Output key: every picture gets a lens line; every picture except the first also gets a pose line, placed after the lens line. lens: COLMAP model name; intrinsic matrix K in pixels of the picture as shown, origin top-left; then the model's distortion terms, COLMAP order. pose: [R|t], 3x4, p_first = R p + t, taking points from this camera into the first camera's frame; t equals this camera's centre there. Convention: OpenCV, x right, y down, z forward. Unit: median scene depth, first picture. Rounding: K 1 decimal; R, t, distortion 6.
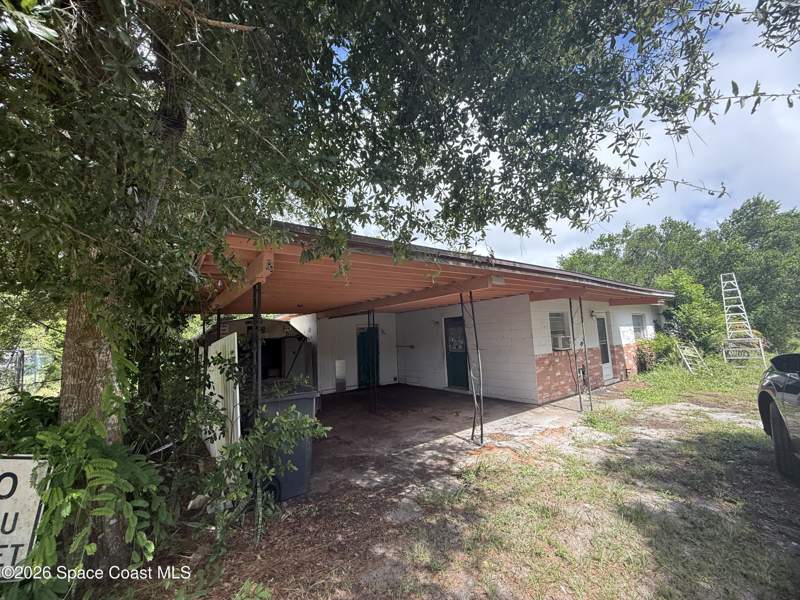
lens RADIAL K [[318.2, 0, 401.8], [0, 318.2, 302.4], [0, 0, 1]] dist [-0.001720, -0.000135]
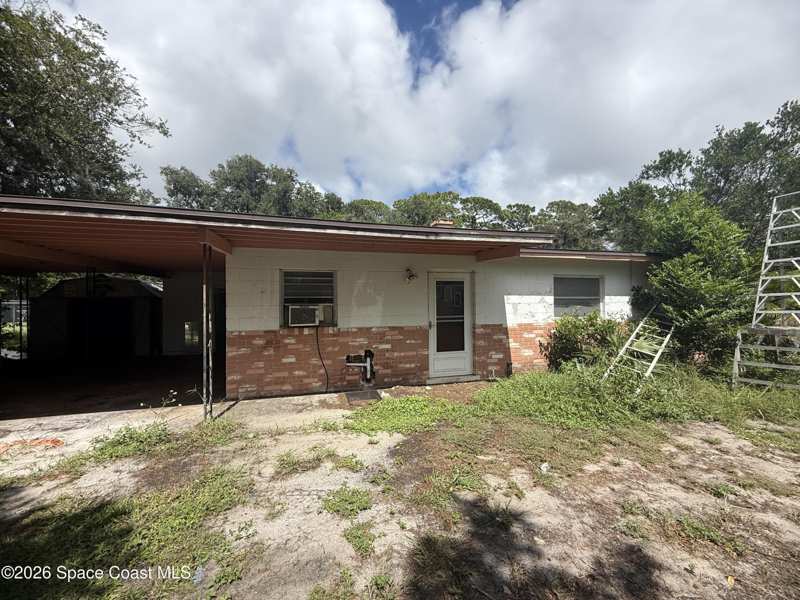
lens RADIAL K [[318.2, 0, 398.7], [0, 318.2, 299.5], [0, 0, 1]] dist [-0.001720, -0.000135]
pose [[0.932860, 0.036010, -0.358436, 0.961279], [0.003995, 0.993896, 0.110249, 0.016991], [0.360218, -0.104279, 0.927021, 0.456068]]
